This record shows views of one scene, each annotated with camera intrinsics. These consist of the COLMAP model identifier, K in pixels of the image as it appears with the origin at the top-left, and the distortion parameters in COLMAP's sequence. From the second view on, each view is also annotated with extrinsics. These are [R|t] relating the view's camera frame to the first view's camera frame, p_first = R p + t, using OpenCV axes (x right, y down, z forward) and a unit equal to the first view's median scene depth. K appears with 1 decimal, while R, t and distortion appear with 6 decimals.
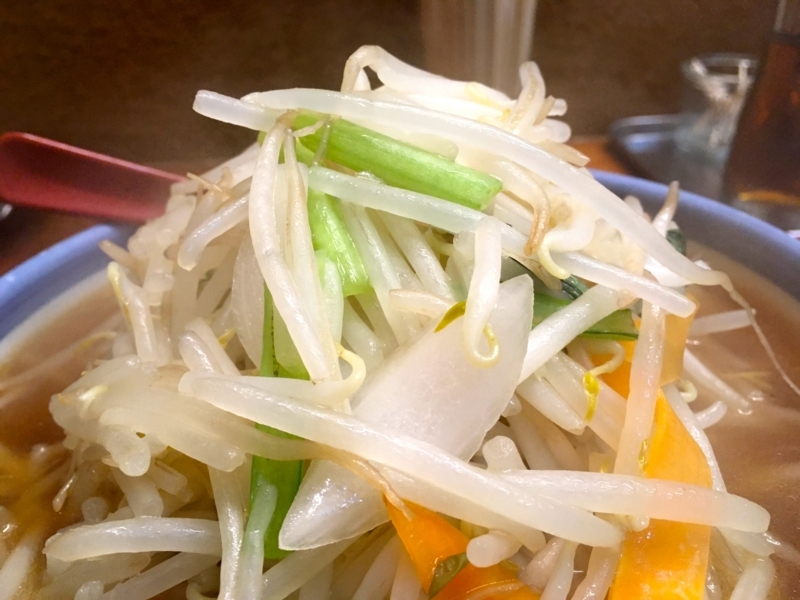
lens RADIAL K [[718.2, 0, 408.7], [0, 718.2, 300.2], [0, 0, 1]] dist [0.070959, -0.167840]
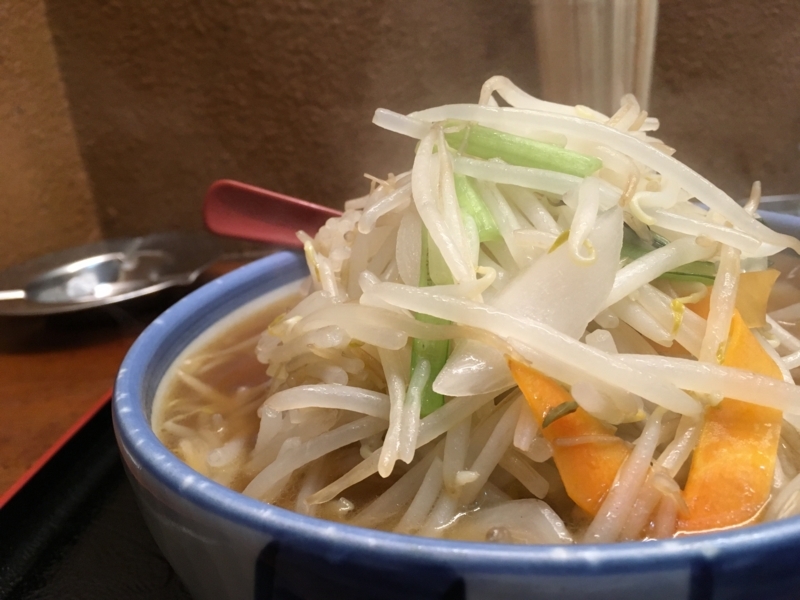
lens RADIAL K [[718.2, 0, 408.7], [0, 718.2, 300.2], [0, 0, 1]] dist [0.070959, -0.167840]
pose [[0.984787, -0.004175, -0.173714, 0.012291], [-0.024841, 0.986060, -0.164525, 0.325019], [0.171979, 0.166338, 0.970956, -0.303760]]
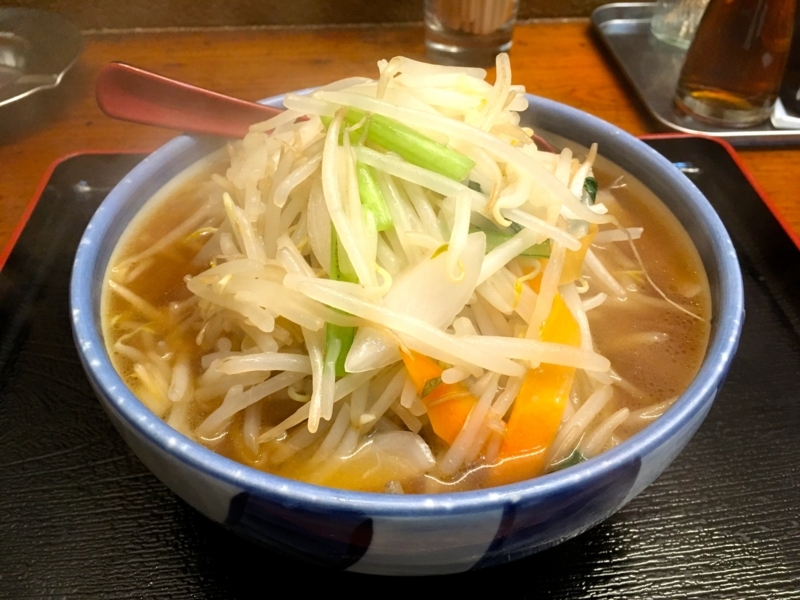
lens RADIAL K [[718.2, 0, 408.7], [0, 718.2, 300.2], [0, 0, 1]] dist [0.070959, -0.167840]
pose [[0.998948, 0.036551, 0.027704, -0.056876], [-0.041958, 0.972239, 0.230198, -0.240654], [-0.018521, -0.231118, 0.972749, -0.685457]]
